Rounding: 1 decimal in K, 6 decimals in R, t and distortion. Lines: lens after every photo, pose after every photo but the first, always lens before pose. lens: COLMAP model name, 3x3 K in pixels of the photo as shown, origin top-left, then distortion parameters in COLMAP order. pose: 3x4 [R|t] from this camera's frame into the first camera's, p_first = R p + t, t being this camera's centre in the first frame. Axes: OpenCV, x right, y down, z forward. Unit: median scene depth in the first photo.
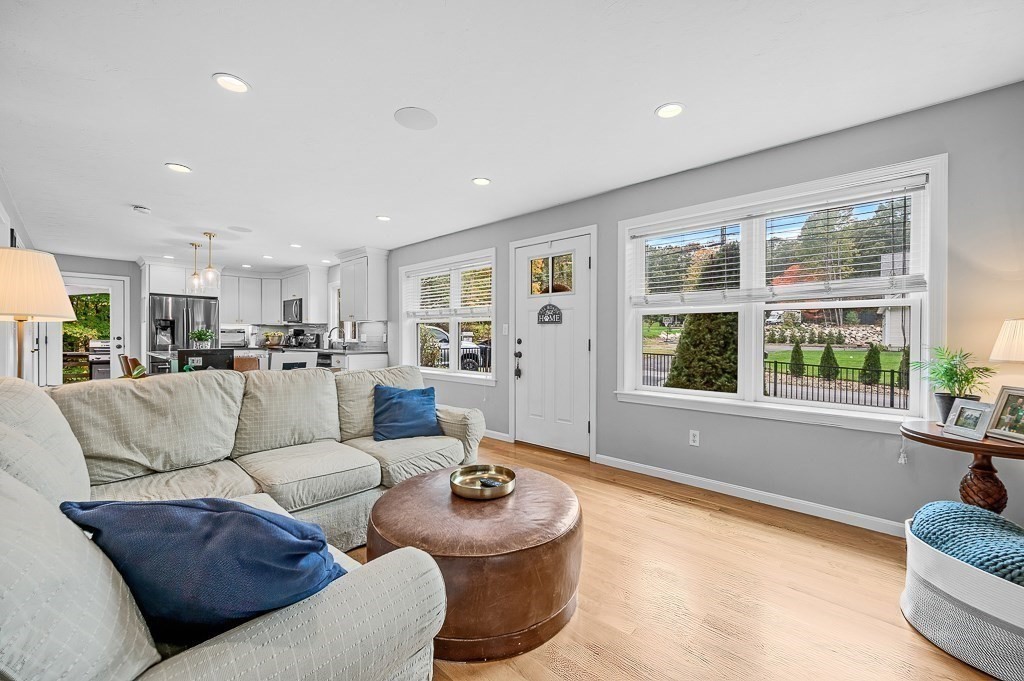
lens RADIAL K [[411.6, 0, 512.0], [0, 411.6, 340.5], [0, 0, 1]] dist [0.012754, 0.000022]
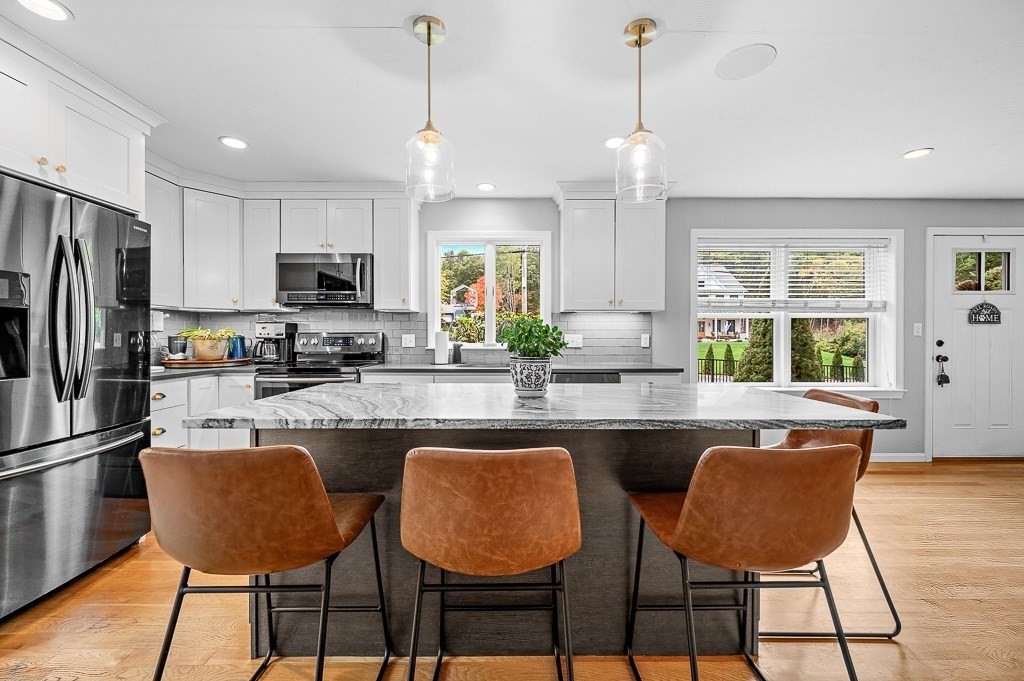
lens RADIAL K [[403.3, 0, 514.3], [0, 403.3, 338.3], [0, 0, 1]] dist [0.002054, 0.000367]
pose [[0.722969, -0.006805, 0.690847, -0.753069], [0.008875, 0.999960, 0.000562, -0.010303], [-0.690824, 0.005725, 0.723000, 0.619058]]
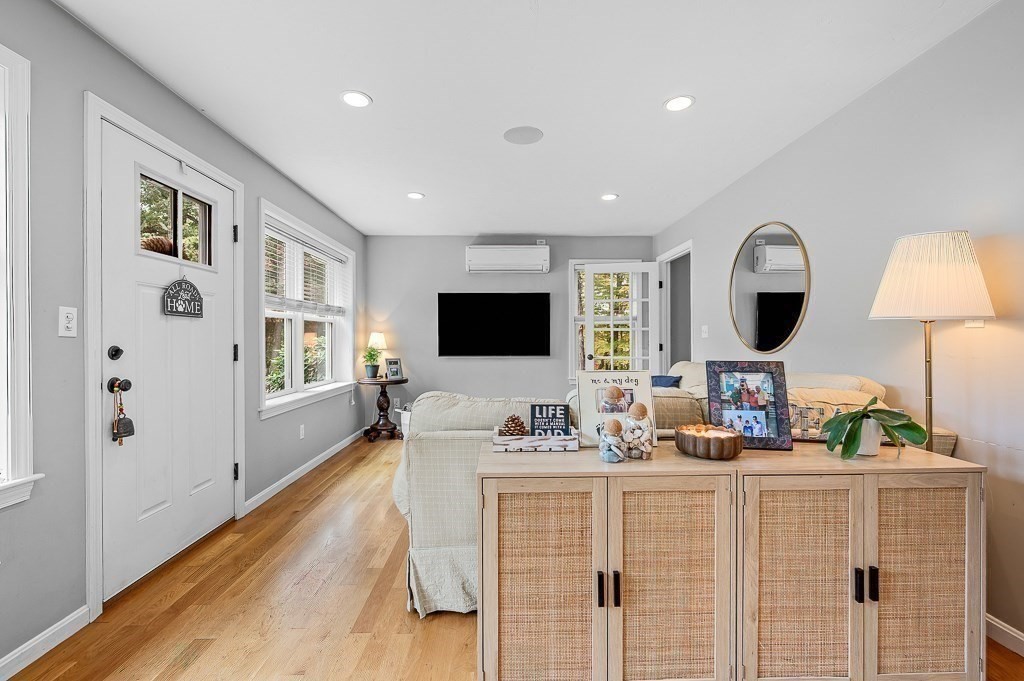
lens RADIAL K [[438.0, 0, 512.0], [0, 438.0, 340.5], [0, 0, 1]] dist [-0.000967, -0.000257]
pose [[-0.698716, -0.002538, 0.715395, -0.352178], [0.008178, 0.999900, 0.011534, -0.007329], [-0.715352, 0.013910, -0.698625, 0.630050]]
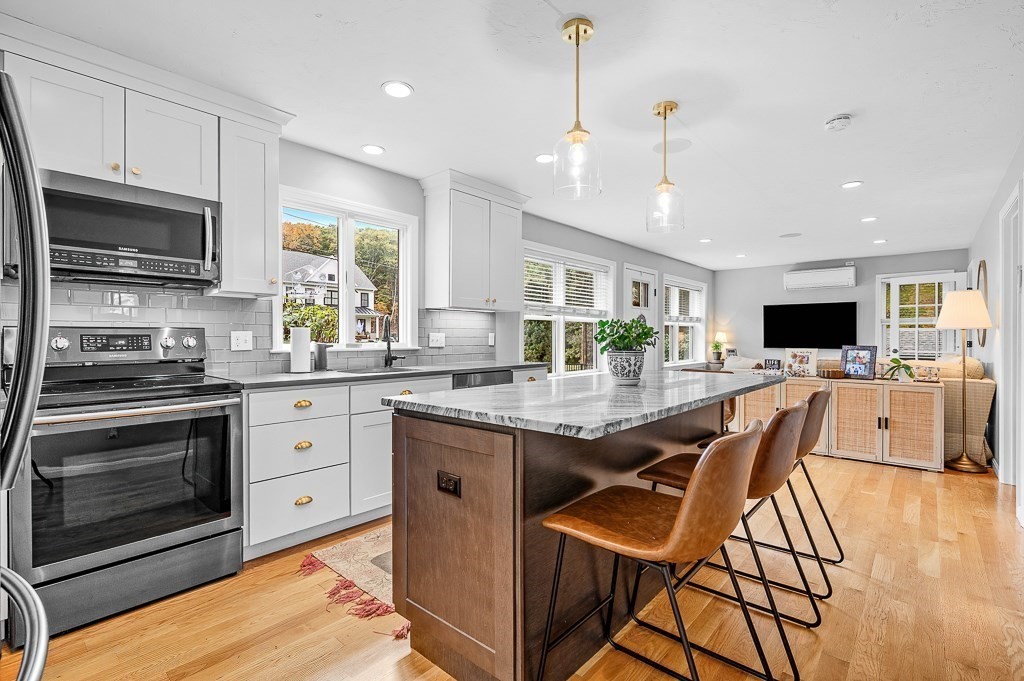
lens RADIAL K [[469.7, 0, 517.6], [0, 469.7, 339.9], [0, 0, 1]] dist [0.001392, 0.000083]
pose [[-0.036861, -0.010220, 0.999268, -0.901784], [0.008623, 0.999907, 0.010545, -0.011159], [-0.999283, 0.009005, -0.036769, 0.867541]]
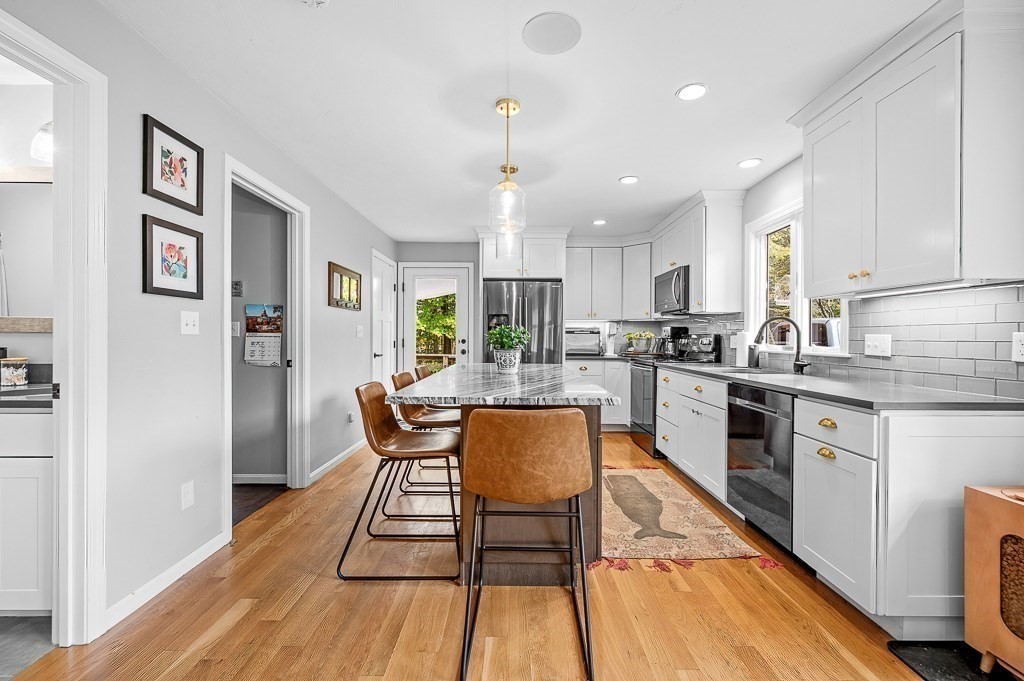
lens RADIAL K [[427.2, 0, 515.8], [0, 427.2, 341.9], [0, 0, 1]] dist [0.002002, 0.000309]
pose [[0.689233, 0.007129, -0.724505, -0.292038], [-0.008568, 0.999962, 0.001688, -0.006582], [0.724489, 0.005044, 0.689267, 0.515550]]
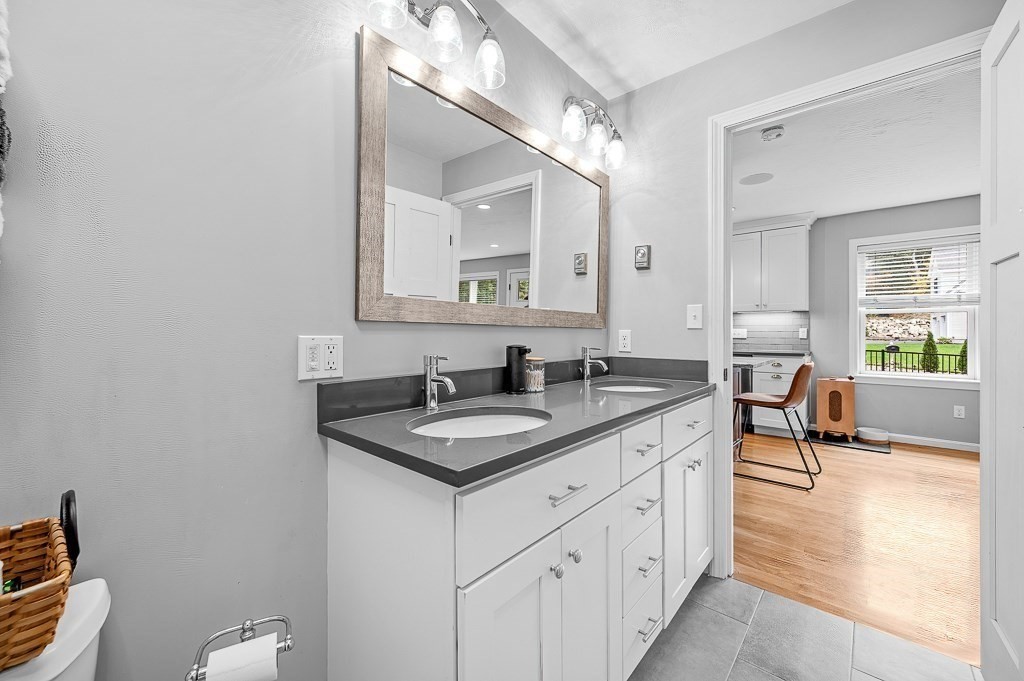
lens RADIAL K [[406.1, 0, 516.0], [0, 406.1, 332.4], [0, 0, 1]] dist [-0.001186, -0.000132]
pose [[0.999171, -0.004508, 0.040472, -0.766569], [0.004798, 0.999964, -0.007064, -0.004519], [-0.040438, 0.007253, 0.999156, 0.234588]]
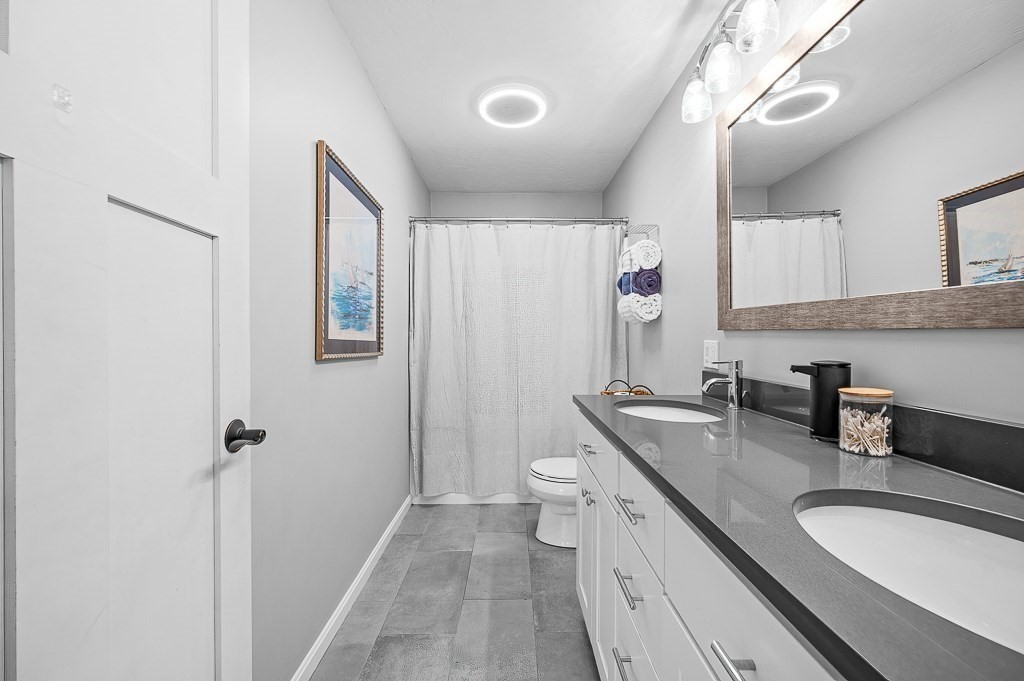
lens RADIAL K [[403.3, 0, 514.3], [0, 403.3, 338.3], [0, 0, 1]] dist [0.002054, 0.000367]
pose [[-0.715960, -0.000325, -0.698141, -0.585600], [-0.008545, 0.999929, 0.008297, -0.007196], [0.698089, 0.011906, -0.715912, 0.481851]]
